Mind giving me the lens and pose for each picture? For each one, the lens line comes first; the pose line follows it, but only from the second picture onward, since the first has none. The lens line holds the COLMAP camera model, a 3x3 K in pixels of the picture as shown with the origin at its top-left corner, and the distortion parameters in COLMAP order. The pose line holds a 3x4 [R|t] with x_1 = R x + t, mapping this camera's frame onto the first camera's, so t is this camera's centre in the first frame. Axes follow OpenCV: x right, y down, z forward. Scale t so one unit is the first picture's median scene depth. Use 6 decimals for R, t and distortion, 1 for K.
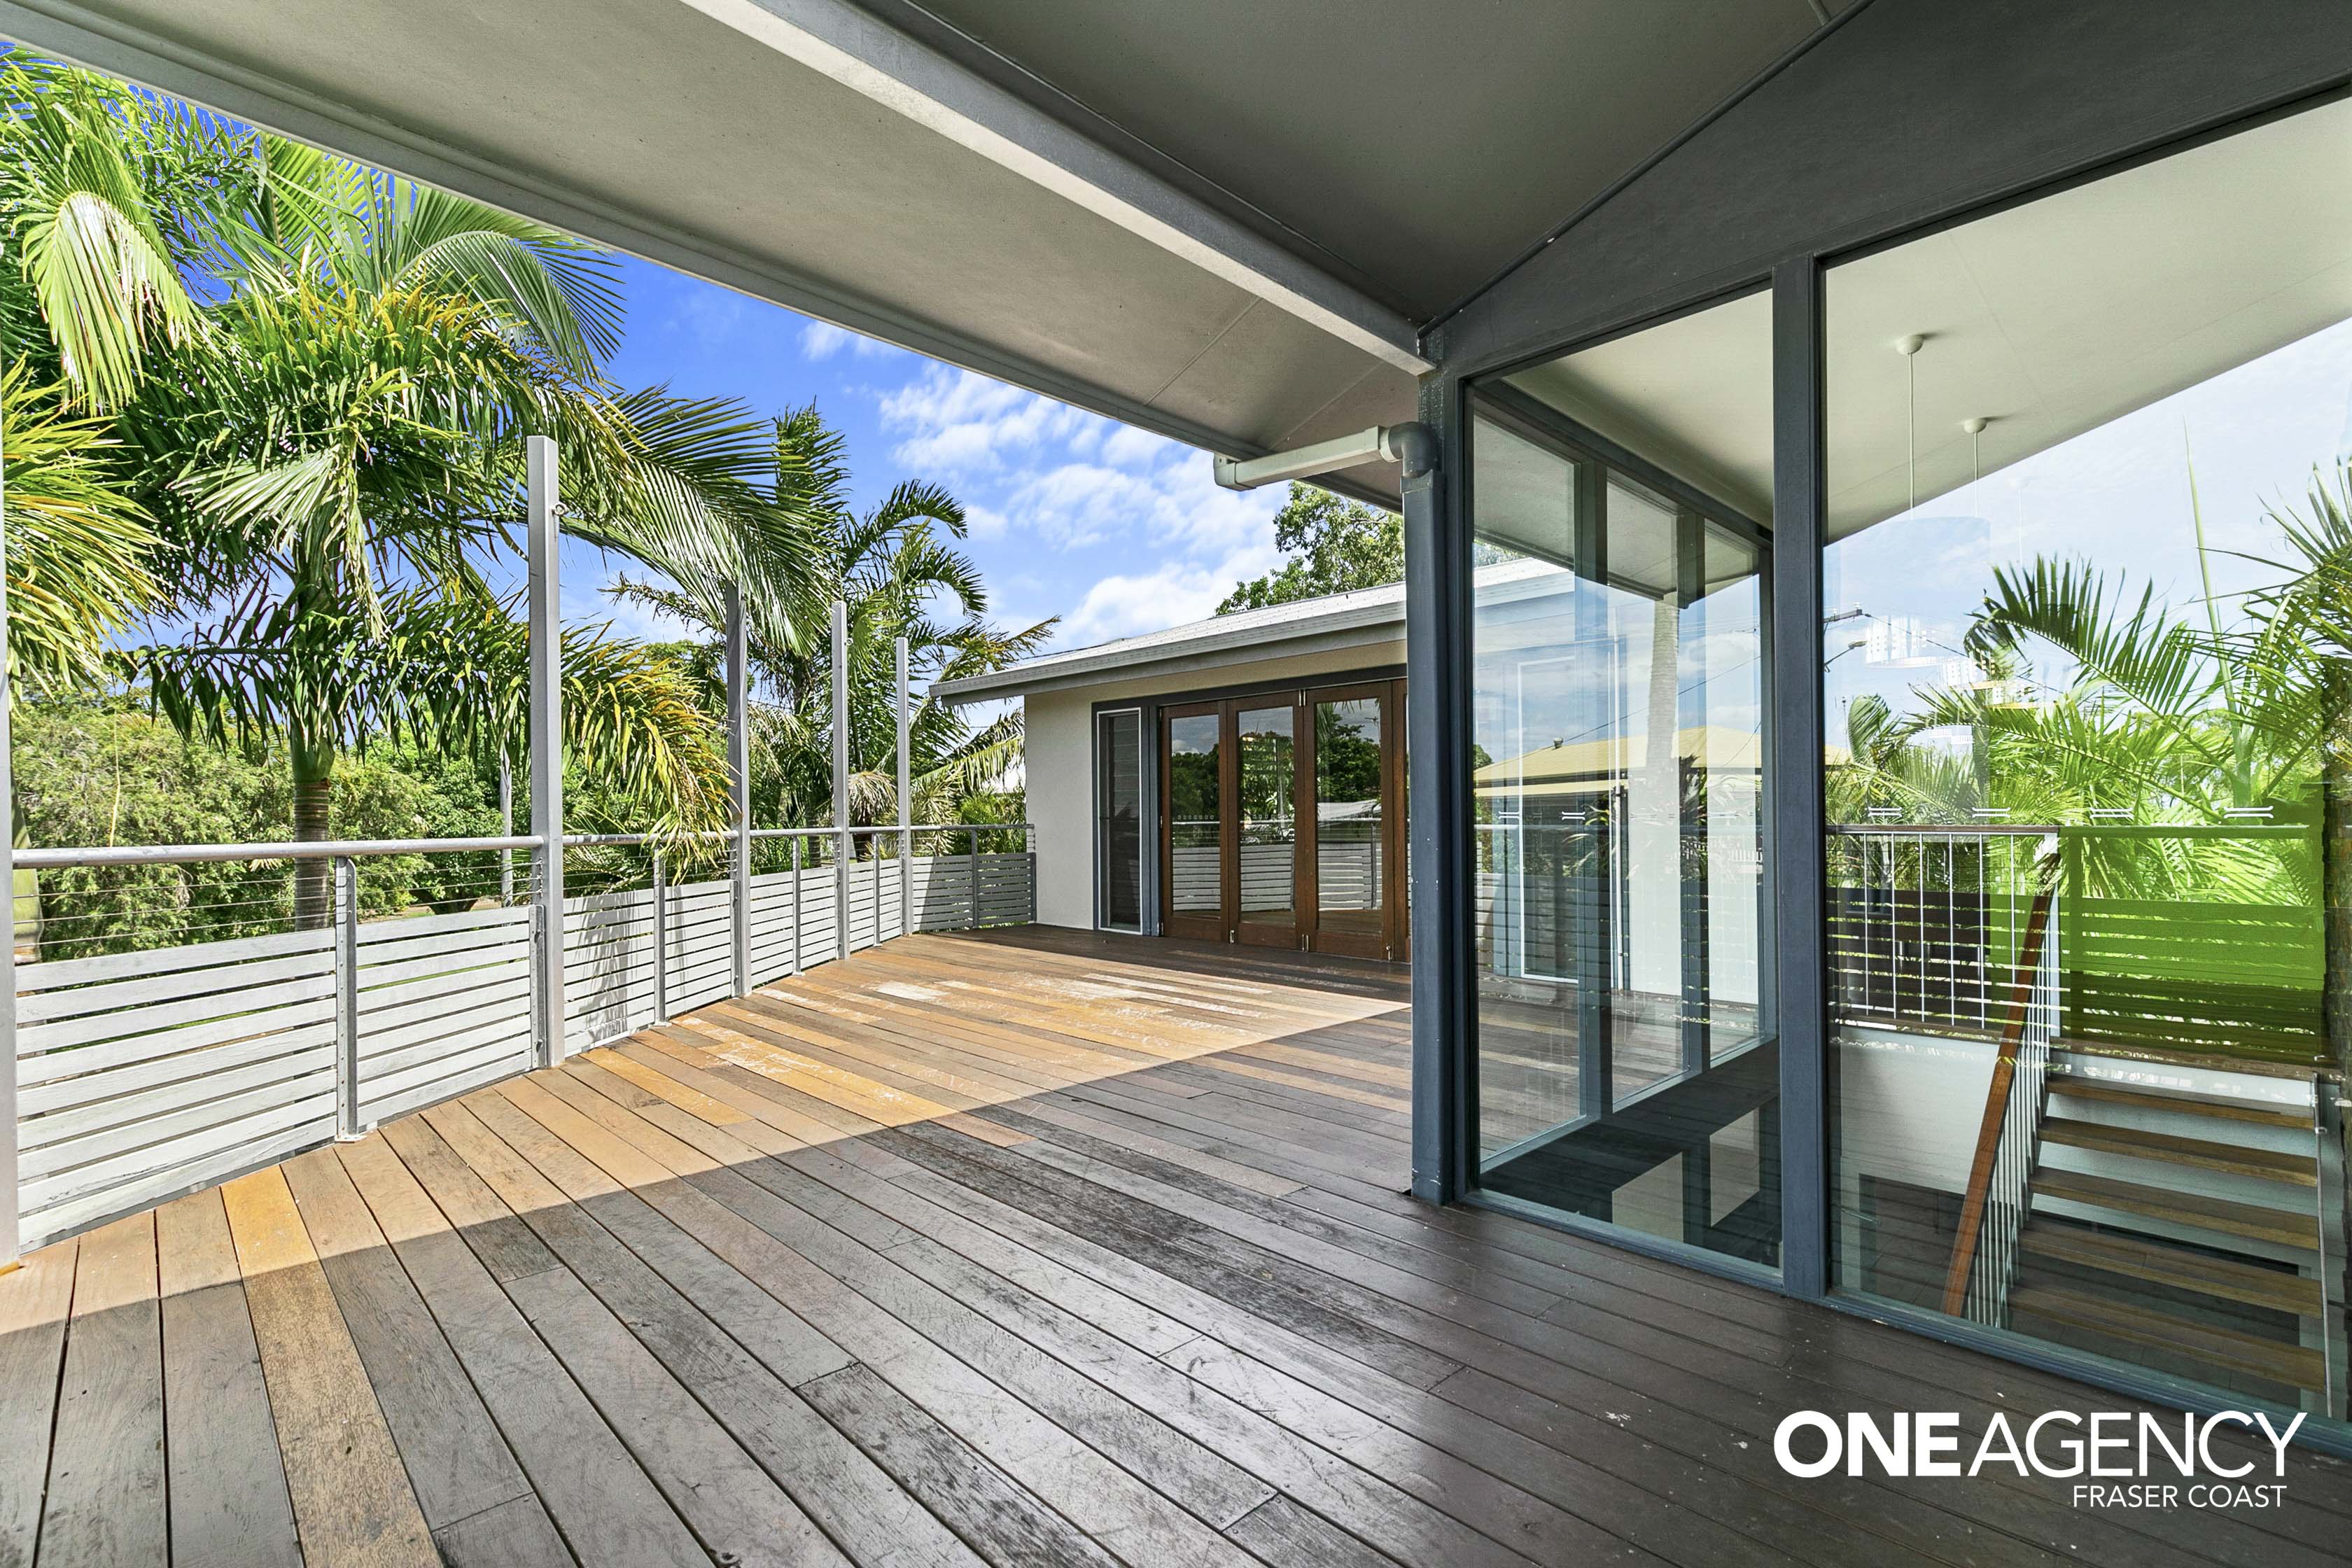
lens RADIAL K [[1068.4, 0, 1191.4], [0, 1068.4, 797.6], [0, 0, 1]] dist [0.014695, -0.000206]
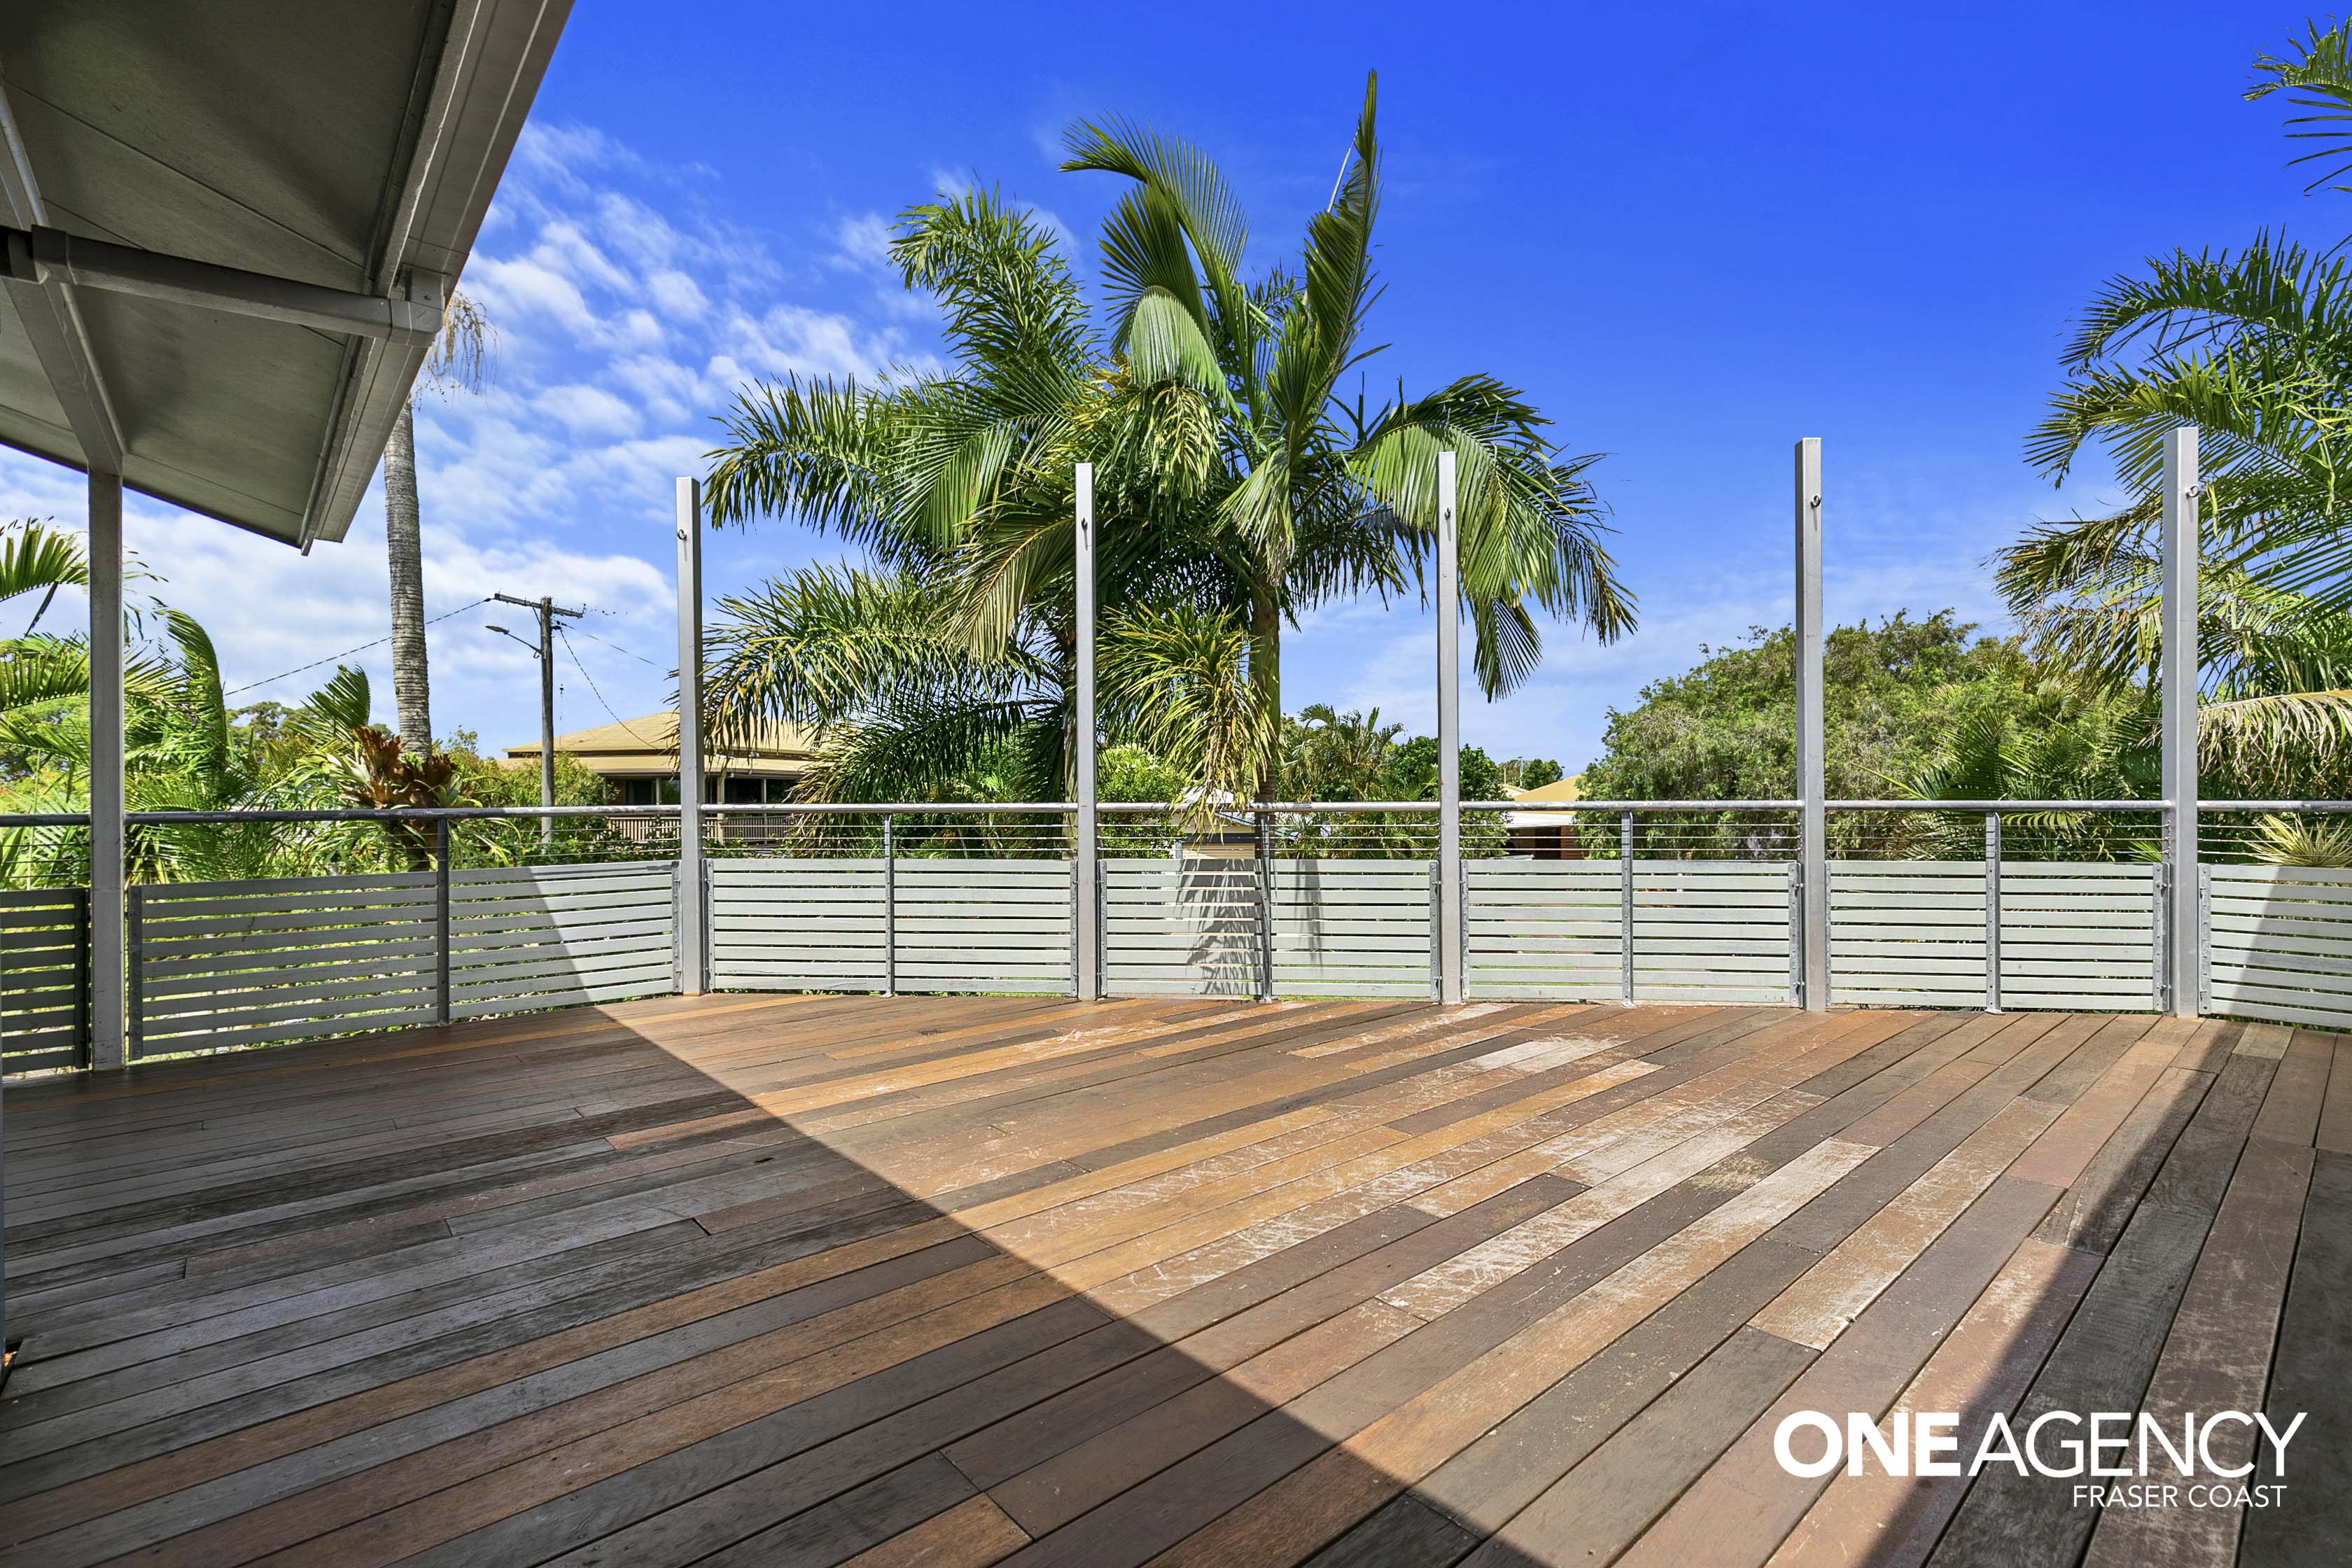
lens RADIAL K [[1068.4, 0, 1191.0], [0, 1068.4, 784.9], [0, 0, 1]] dist [0.014695, -0.000206]
pose [[-0.043108, 0.012923, -0.998987, 0.734294], [0.022448, 0.999676, 0.011964, 0.003382], [0.998818, -0.021910, -0.043384, 1.488636]]
